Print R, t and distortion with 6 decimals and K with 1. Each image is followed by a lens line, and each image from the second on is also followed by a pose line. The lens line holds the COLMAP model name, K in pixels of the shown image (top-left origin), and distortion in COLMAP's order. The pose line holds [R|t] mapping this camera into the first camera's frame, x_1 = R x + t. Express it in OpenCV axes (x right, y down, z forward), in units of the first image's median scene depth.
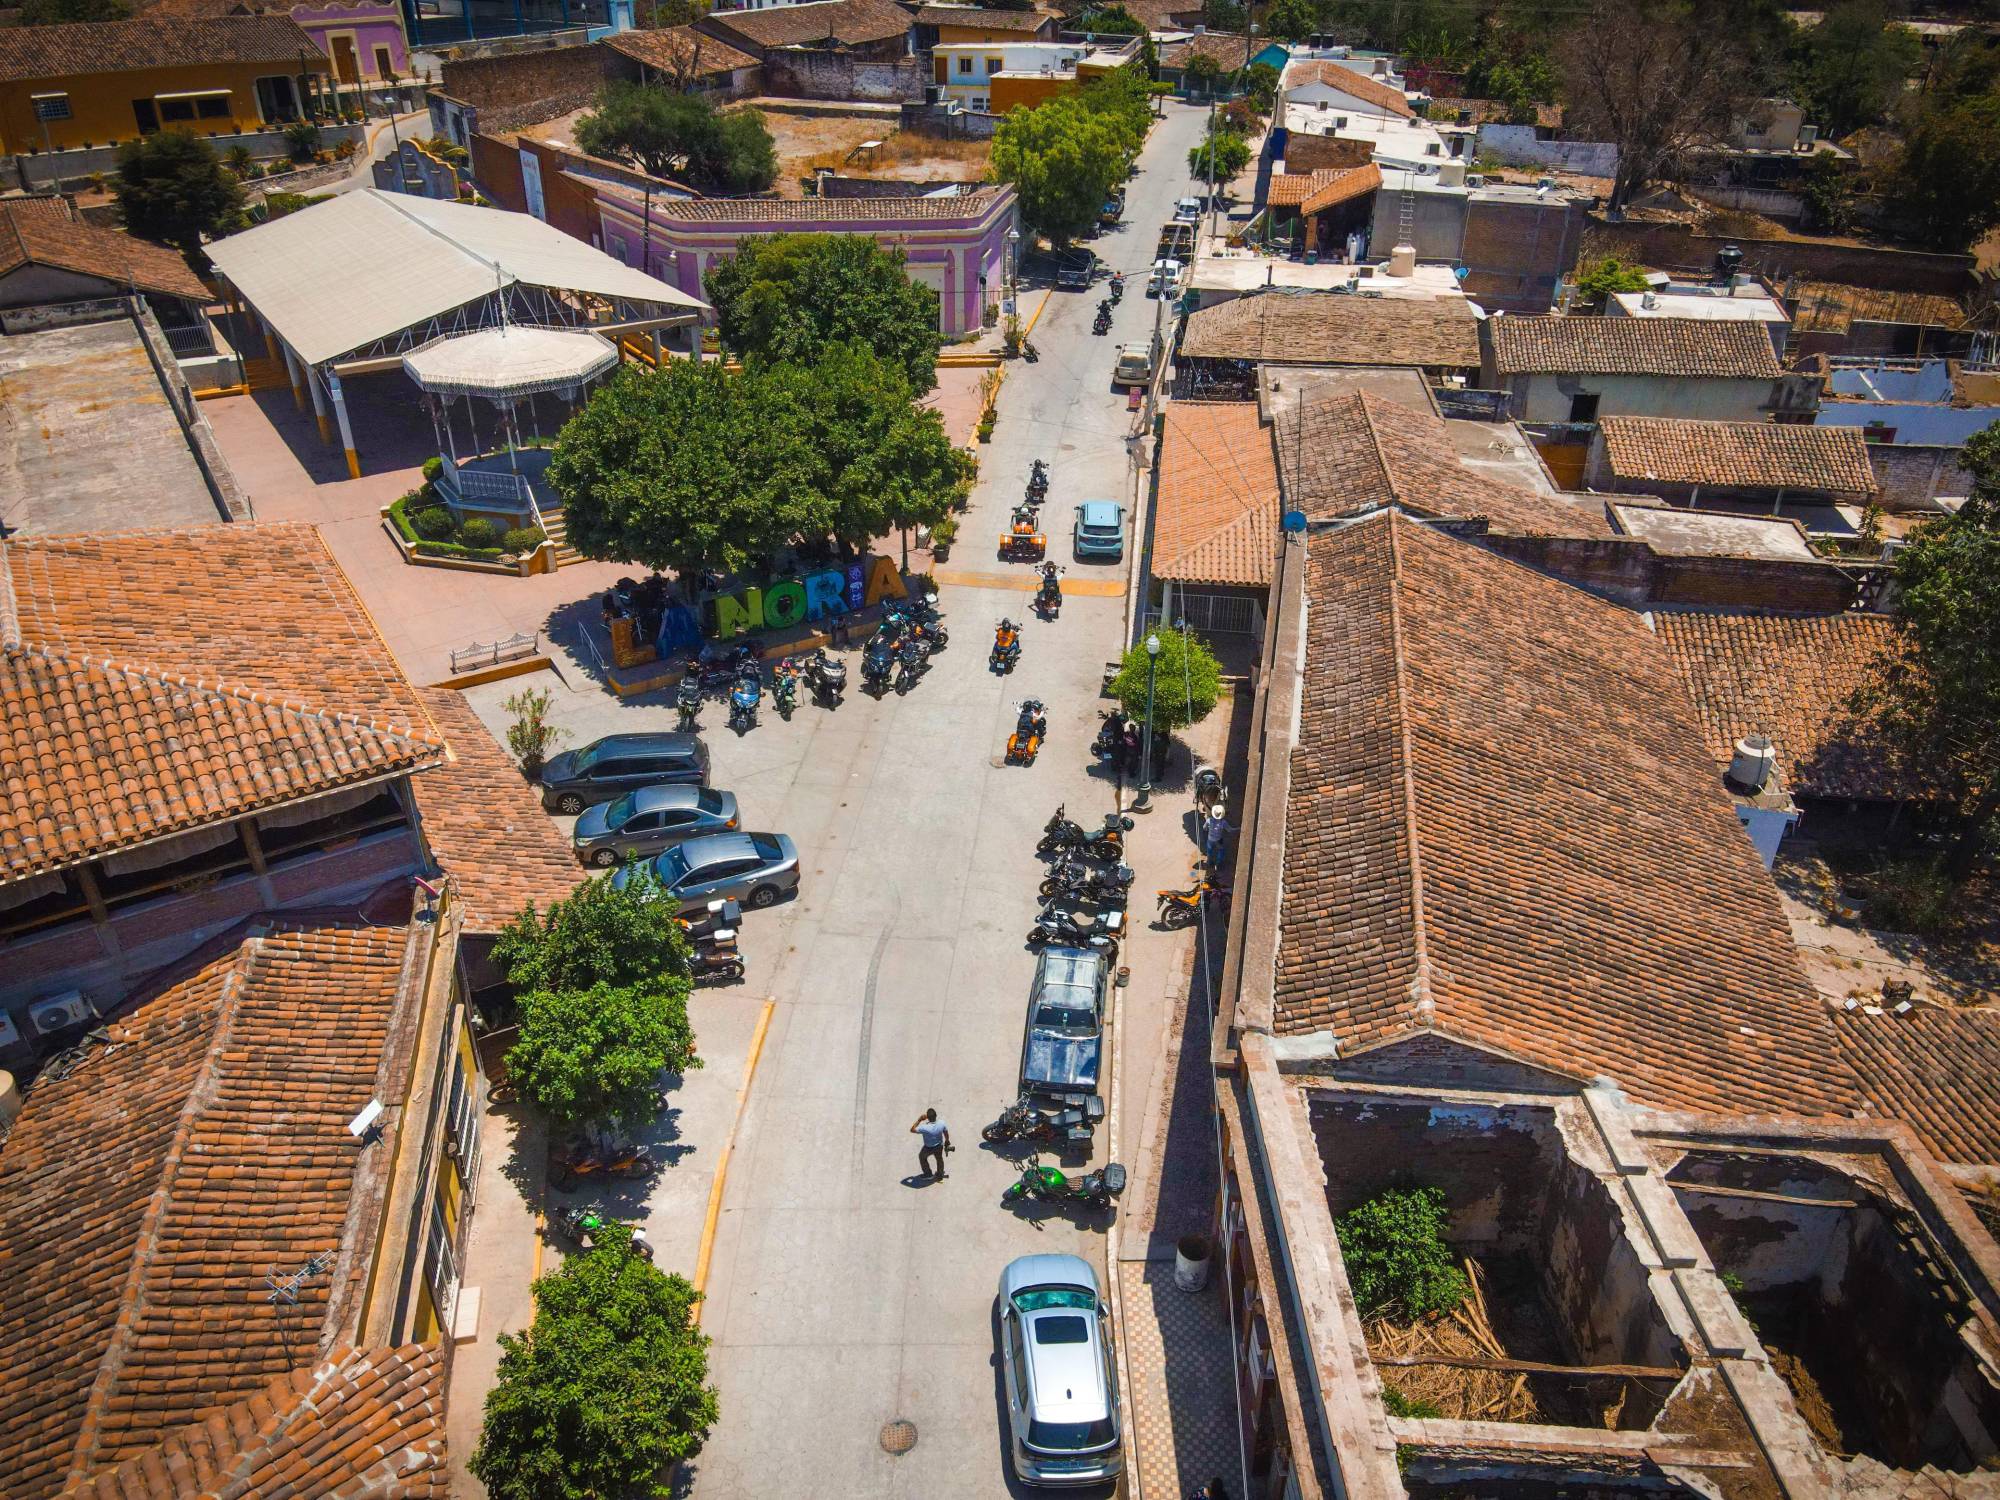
lens RADIAL K [[1494.9, 0, 1000.0], [0, 1494.9, 750.0], [0, 0, 1]] dist [-0.009112, 0.007830]
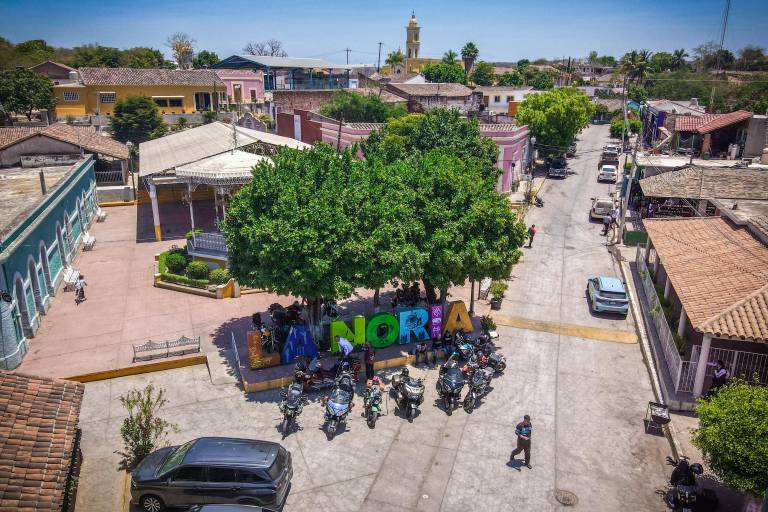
lens RADIAL K [[578.9, 0, 384.0], [0, 578.9, 256.0], [0, 0, 1]] dist [-0.003222, 0.004646]
pose [[0.982124, 0.052937, -0.180635, -0.053764], [-0.093293, 0.970376, -0.222860, -0.047456], [0.163487, 0.235728, 0.957969, 0.499162]]
